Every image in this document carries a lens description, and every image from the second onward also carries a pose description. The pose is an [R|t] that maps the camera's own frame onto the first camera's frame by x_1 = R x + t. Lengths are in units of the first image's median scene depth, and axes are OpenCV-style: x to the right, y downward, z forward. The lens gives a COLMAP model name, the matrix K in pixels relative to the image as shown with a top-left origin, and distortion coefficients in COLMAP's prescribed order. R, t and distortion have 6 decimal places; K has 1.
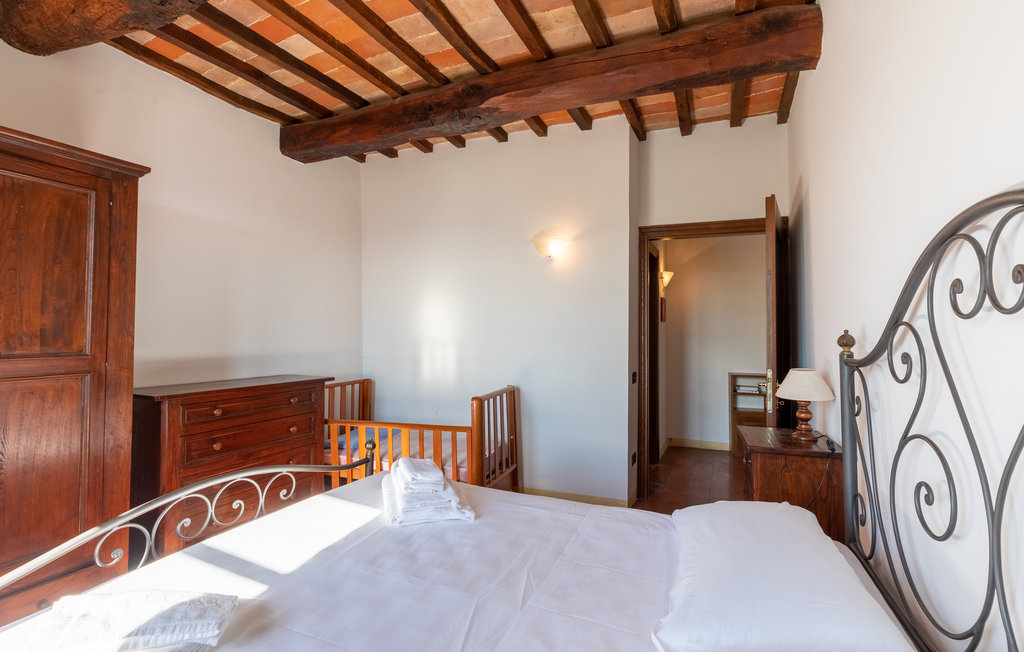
lens RADIAL K [[466.1, 0, 515.1], [0, 466.1, 325.3], [0, 0, 1]] dist [-0.006671, -0.000447]
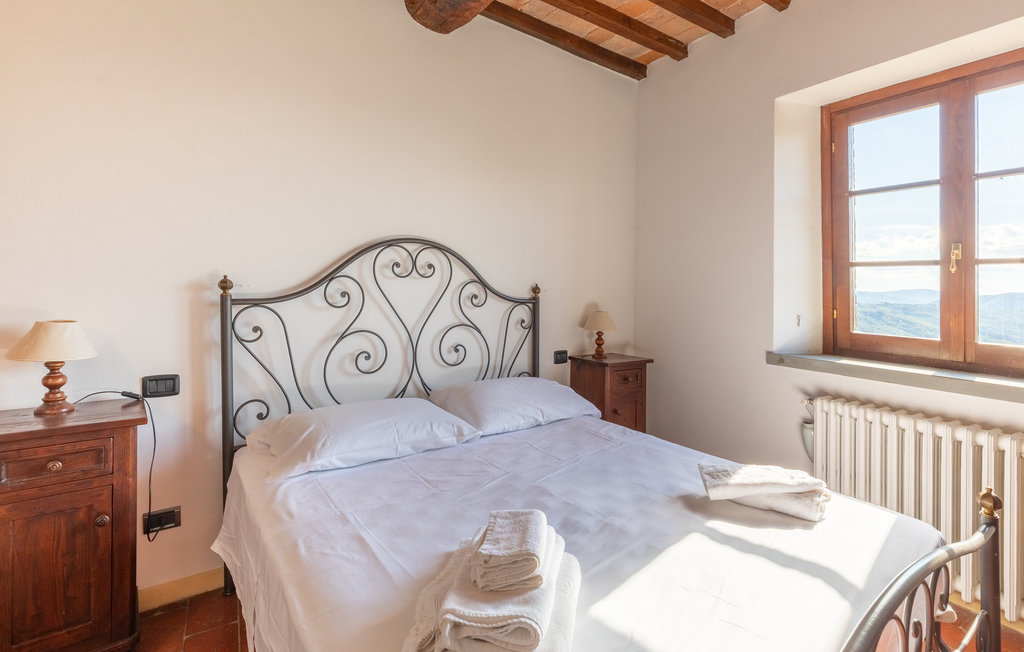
lens RADIAL K [[466.1, 0, 506.2], [0, 466.1, 289.9], [0, 0, 1]] dist [-0.006671, -0.000447]
pose [[-0.866236, -0.025970, 0.498960, -0.530646], [-0.028815, 0.999583, 0.002002, 0.025712], [-0.498804, -0.012643, -0.866623, 1.749838]]
